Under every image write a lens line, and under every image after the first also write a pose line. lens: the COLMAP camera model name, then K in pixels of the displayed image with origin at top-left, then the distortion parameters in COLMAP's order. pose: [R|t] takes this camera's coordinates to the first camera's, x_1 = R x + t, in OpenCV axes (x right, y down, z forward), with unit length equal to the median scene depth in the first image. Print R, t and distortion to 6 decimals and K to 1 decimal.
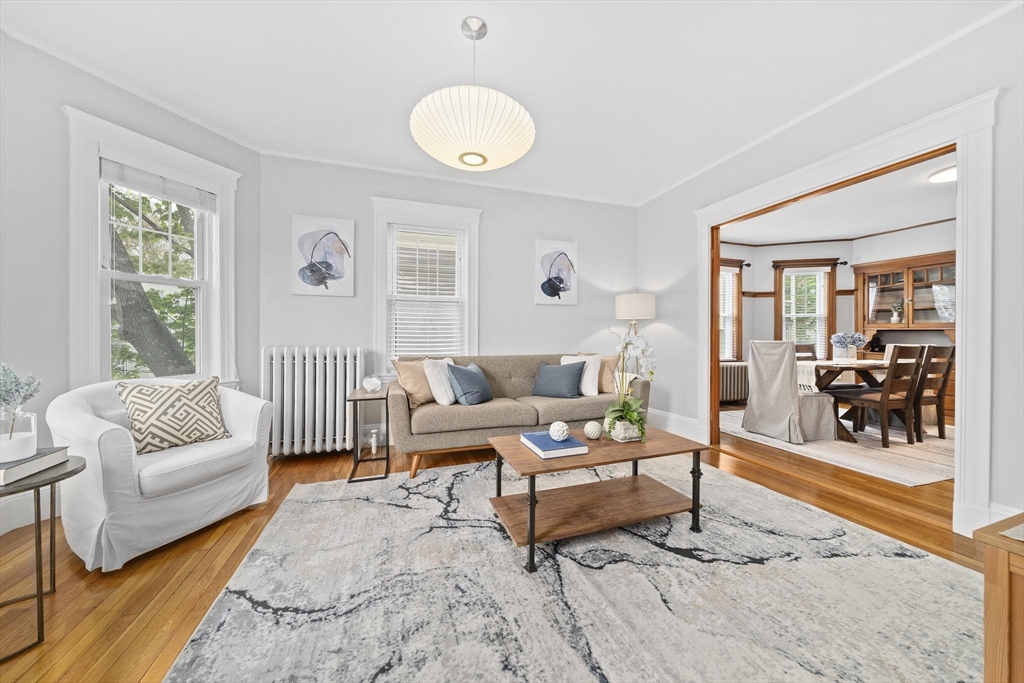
lens RADIAL K [[353.7, 0, 508.1], [0, 353.7, 338.5], [0, 0, 1]] dist [-0.006088, 0.000038]
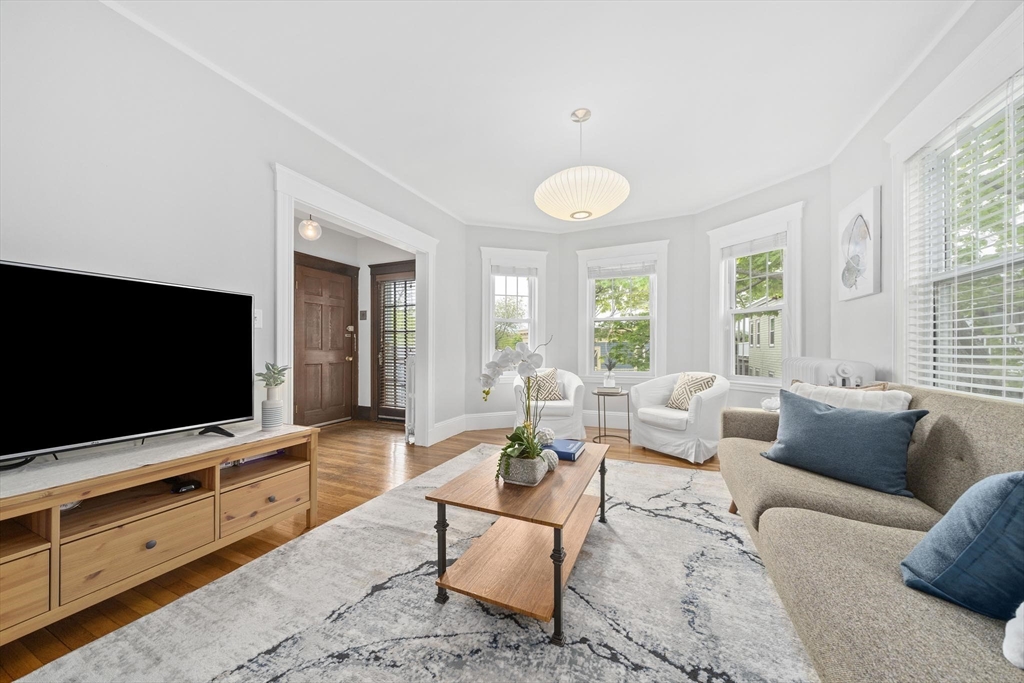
lens RADIAL K [[353.7, 0, 523.9], [0, 353.7, 343.1], [0, 0, 1]] dist [-0.006088, 0.000038]
pose [[-0.655233, -0.007749, -0.755388, 0.931614], [0.000574, 0.999942, -0.010756, -0.015590], [0.755427, -0.007481, -0.655190, 1.529116]]
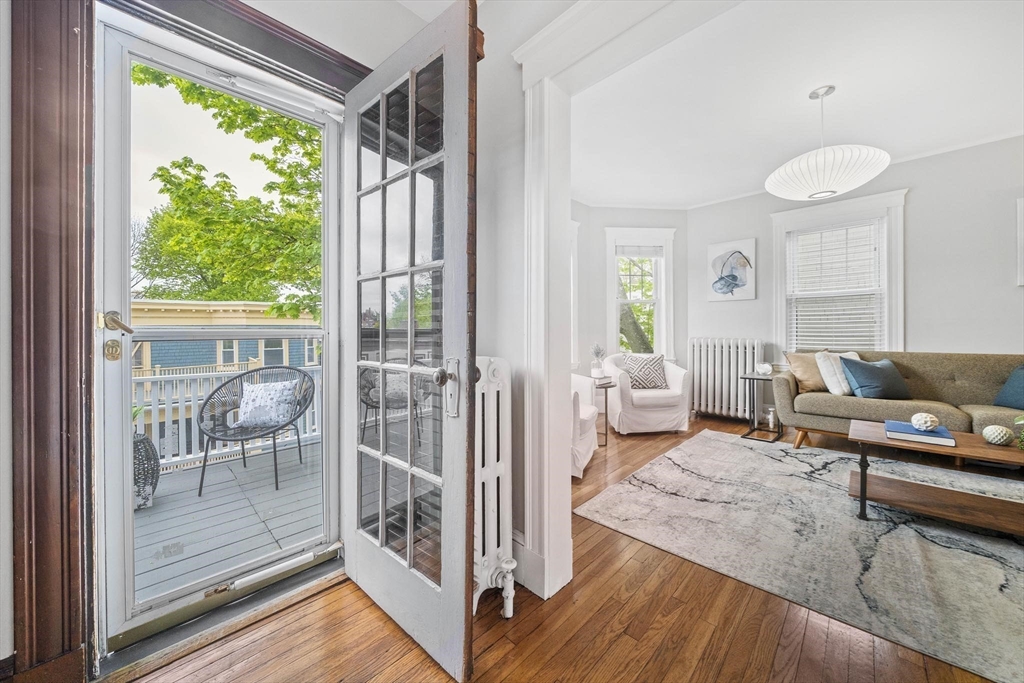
lens RADIAL K [[353.7, 0, 521.7], [0, 353.7, 333.4], [0, 0, 1]] dist [-0.006088, 0.000038]
pose [[0.462111, 0.001736, -0.886821, 0.470938], [0.005630, 0.999972, 0.004891, -0.014170], [0.886804, -0.007253, 0.462088, -0.502461]]
